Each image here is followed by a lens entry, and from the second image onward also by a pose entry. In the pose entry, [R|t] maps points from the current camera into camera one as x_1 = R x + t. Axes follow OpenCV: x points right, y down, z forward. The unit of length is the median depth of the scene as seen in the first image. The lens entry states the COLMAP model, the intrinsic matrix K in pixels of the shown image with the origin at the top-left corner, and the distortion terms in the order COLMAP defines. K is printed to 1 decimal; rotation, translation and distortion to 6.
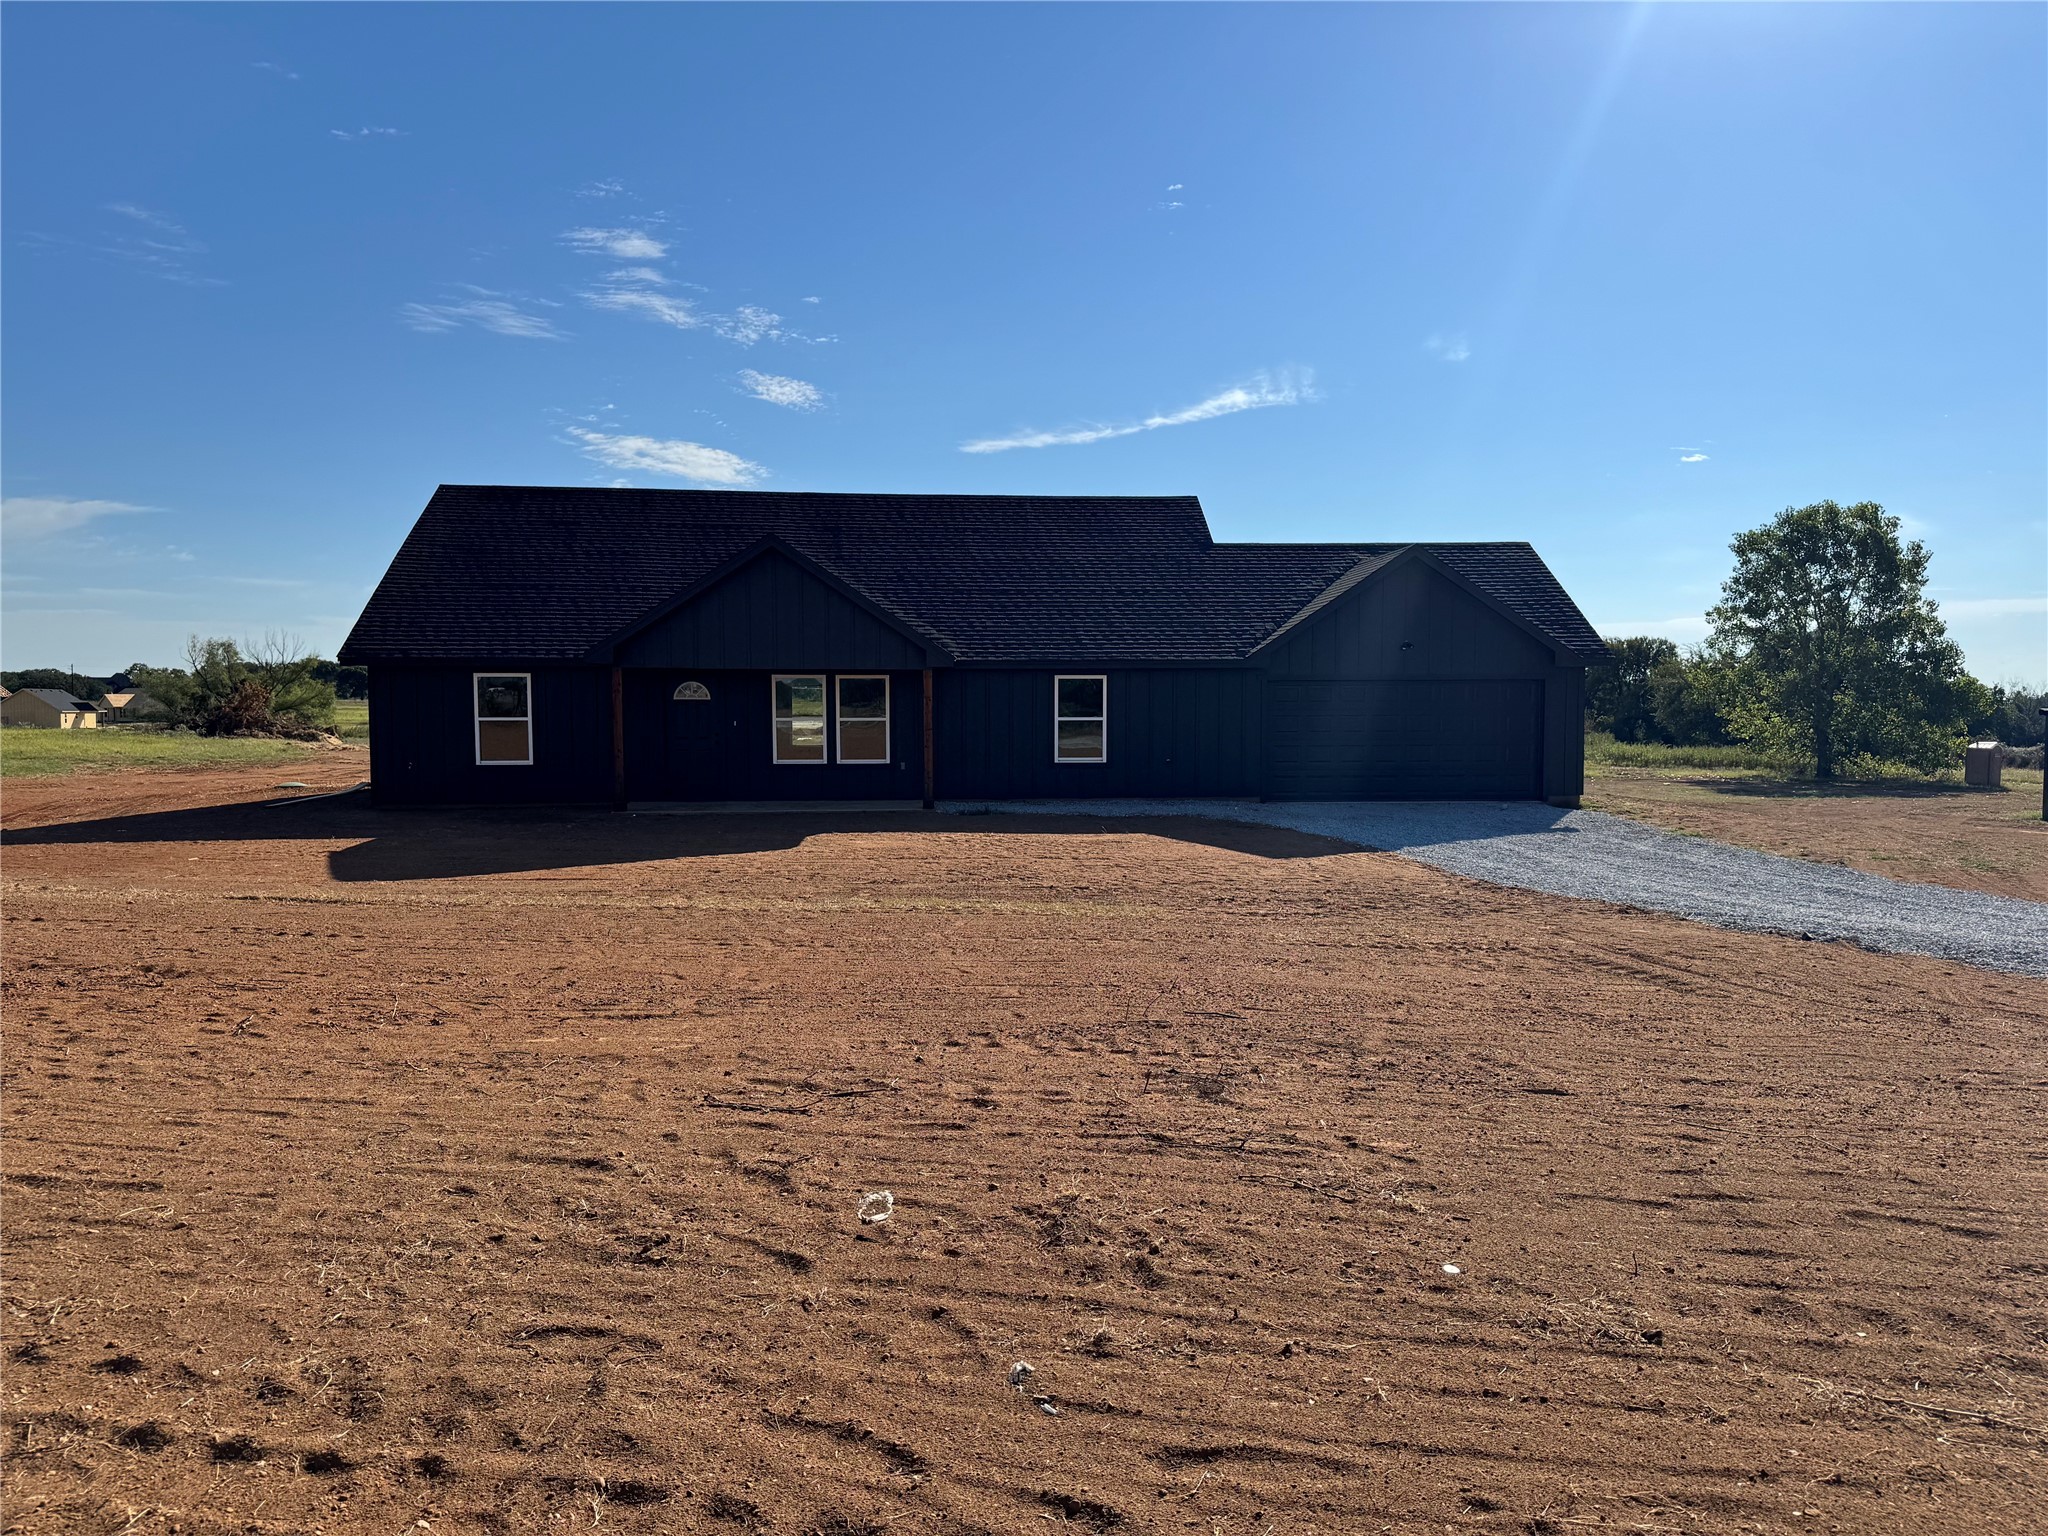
lens RADIAL K [[1442.9, 0, 1024.0], [0, 1442.9, 768.0], [0, 0, 1]] dist [0.045617, -0.061692]
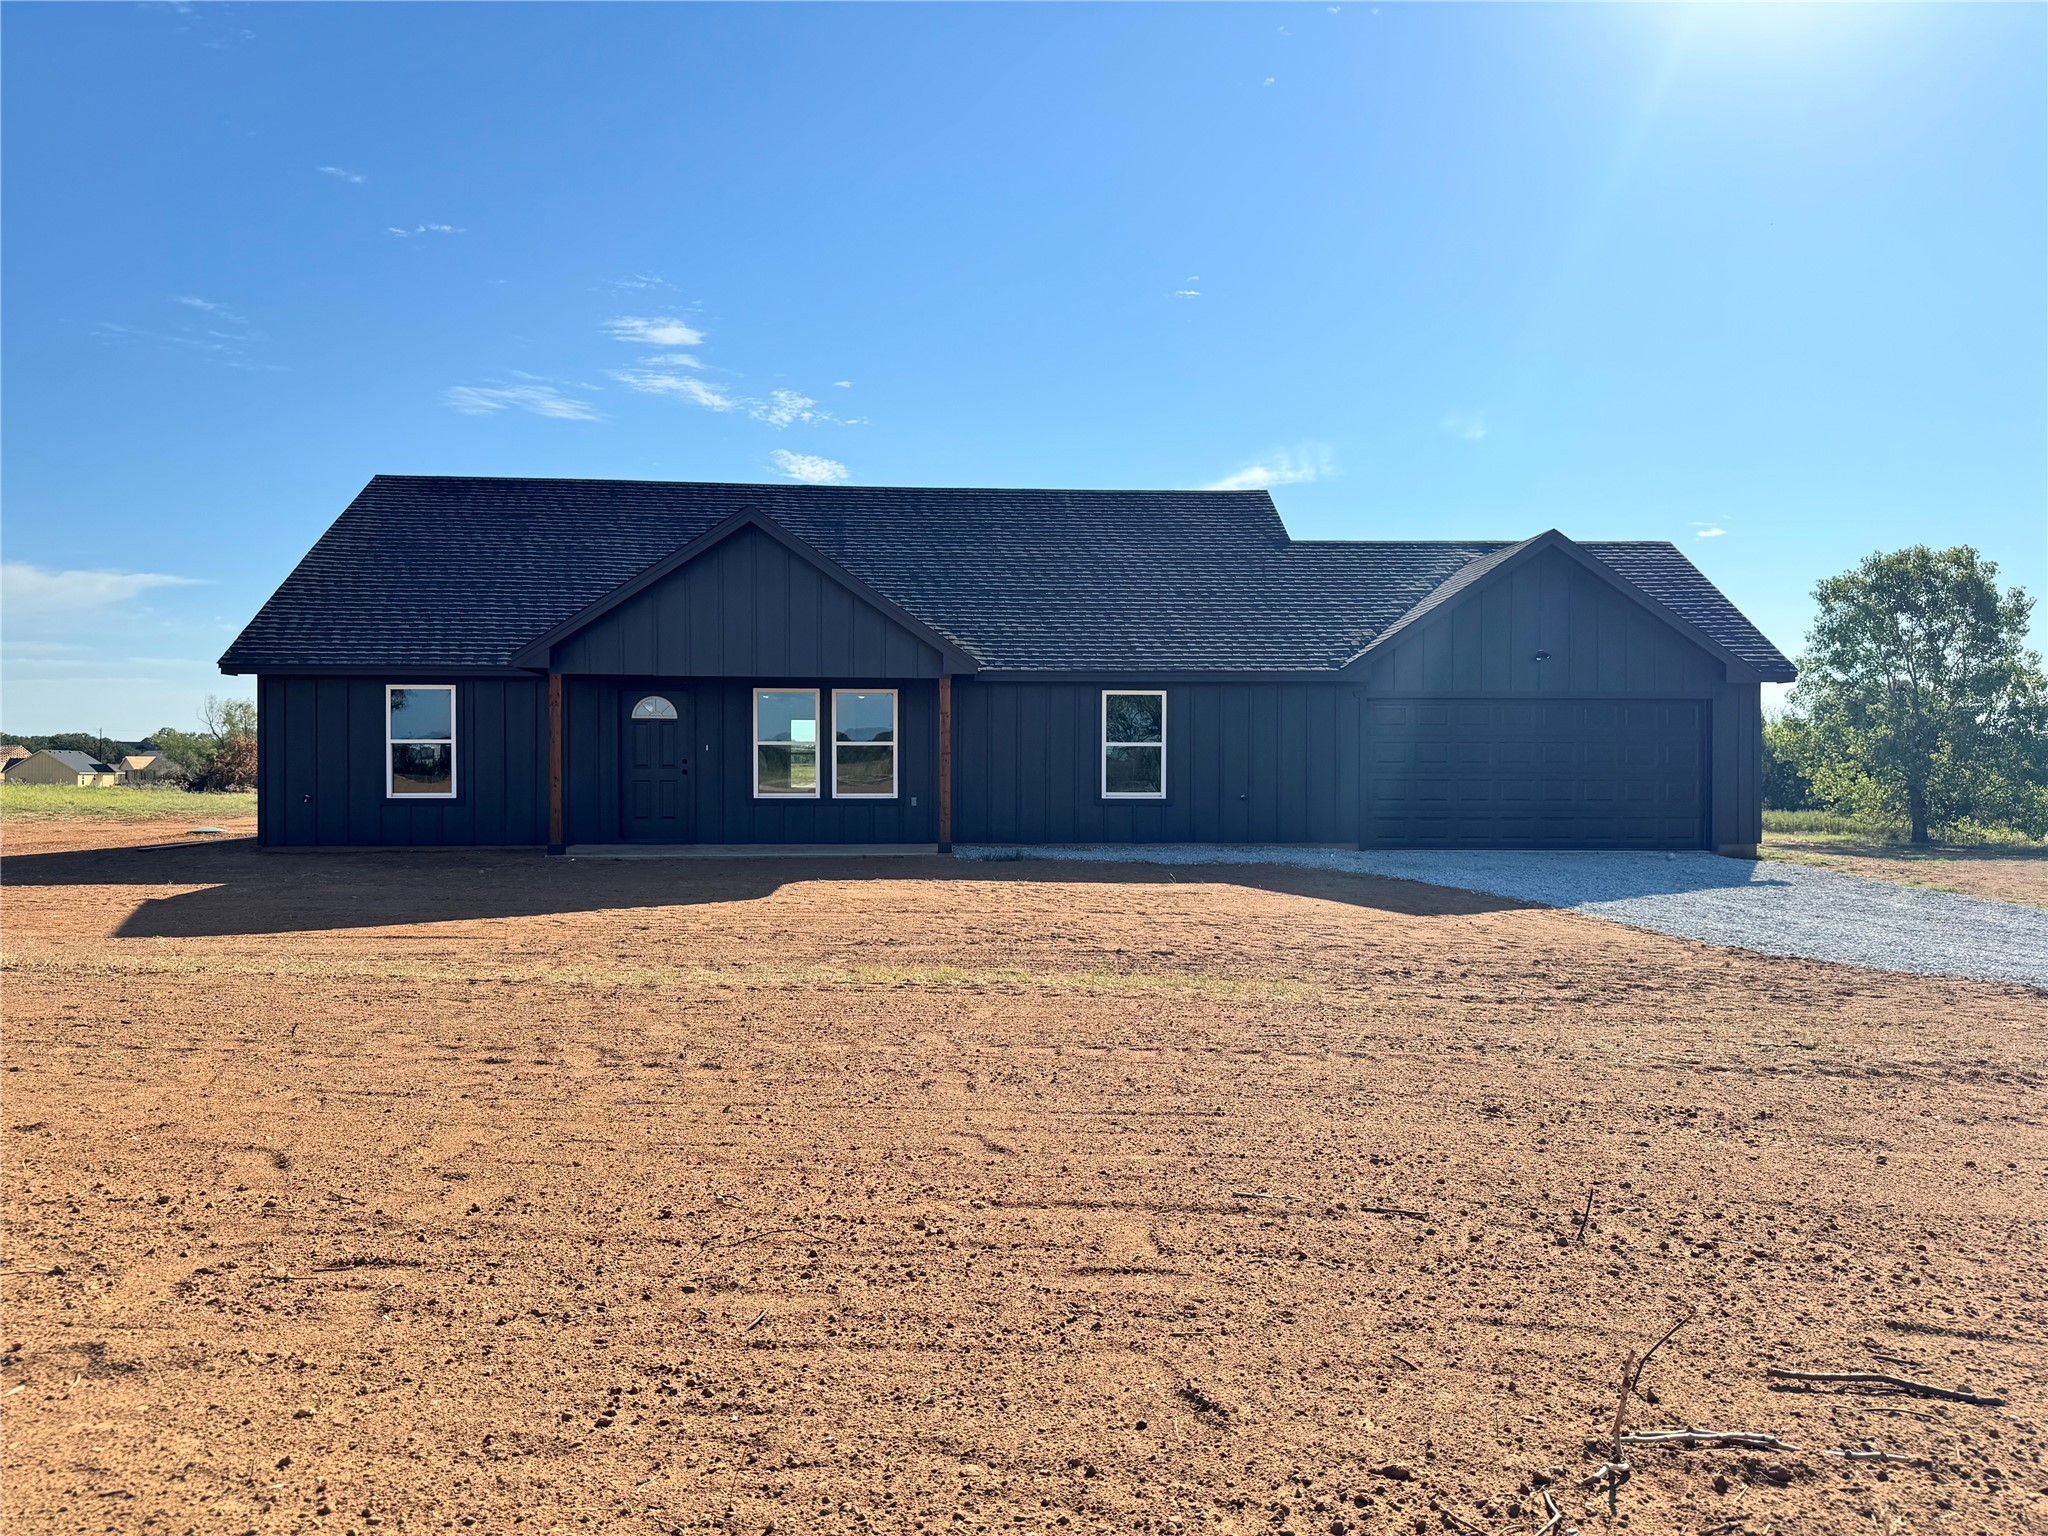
lens RADIAL K [[1442.9, 0, 1024.0], [0, 1442.9, 768.0], [0, 0, 1]] dist [0.045617, -0.061692]
pose [[0.999850, 0.004560, -0.016725, -0.008133], [-0.005351, 0.998854, -0.047561, 0.016217], [0.016489, 0.047643, 0.998728, 0.178066]]
